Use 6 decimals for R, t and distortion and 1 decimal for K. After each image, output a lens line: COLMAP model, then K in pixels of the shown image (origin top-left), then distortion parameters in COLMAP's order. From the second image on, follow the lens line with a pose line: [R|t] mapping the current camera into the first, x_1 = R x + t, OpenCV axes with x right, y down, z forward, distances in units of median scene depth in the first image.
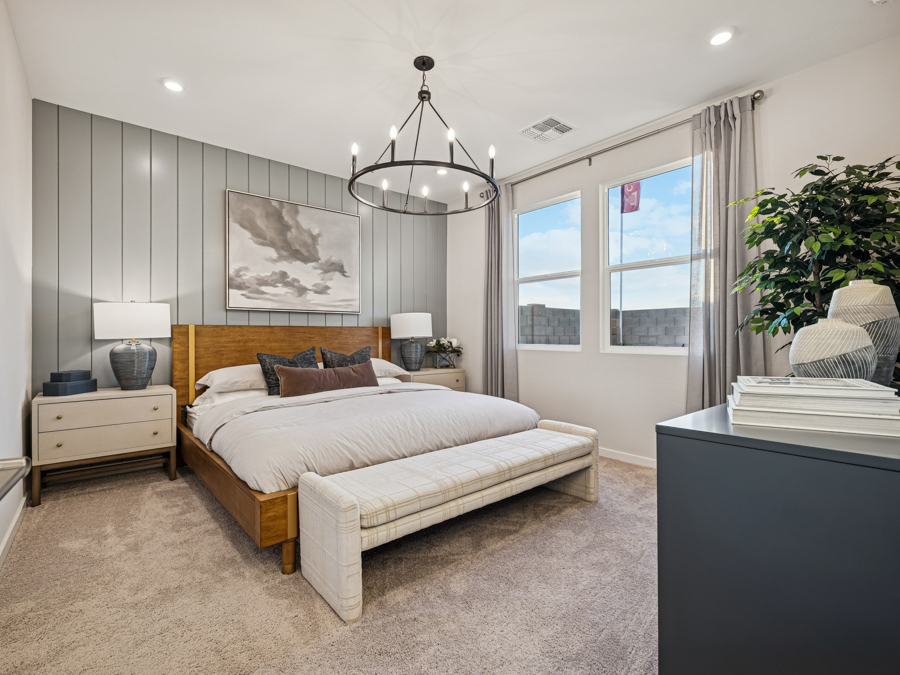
lens RADIAL K [[439.6, 0, 443.1], [0, 439.6, 337.4], [0, 0, 1]] dist [0.005659, 0.000278]
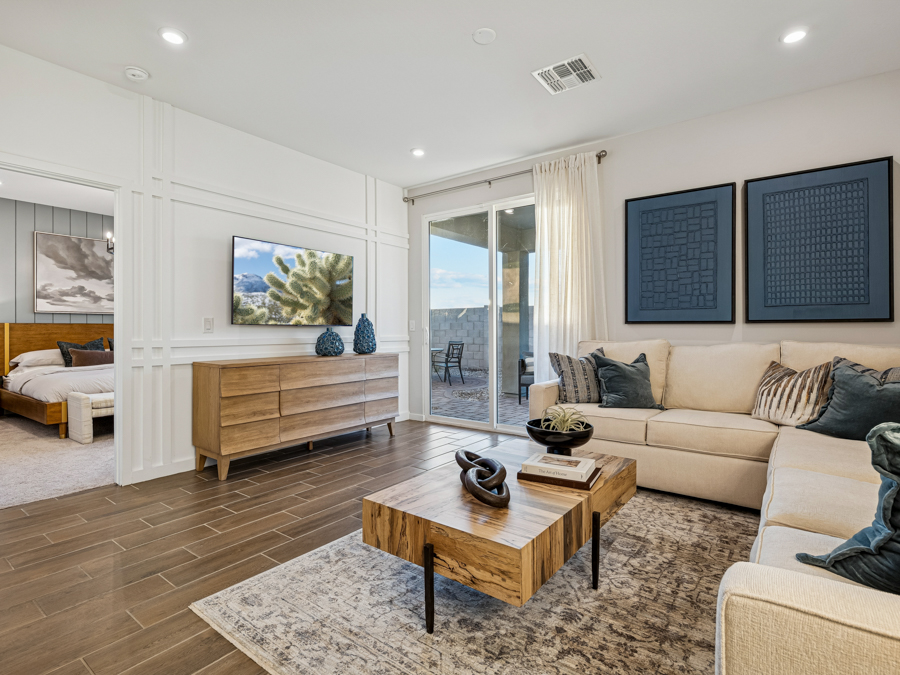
lens RADIAL K [[461.0, 0, 435.0], [0, 461.0, 328.4], [0, 0, 1]] dist [0.007261, 0.000455]
pose [[0.971983, -0.001411, 0.235045, 0.439568], [0.002794, 0.999981, -0.005551, 0.002201], [-0.235033, 0.006053, 0.971969, -0.812280]]
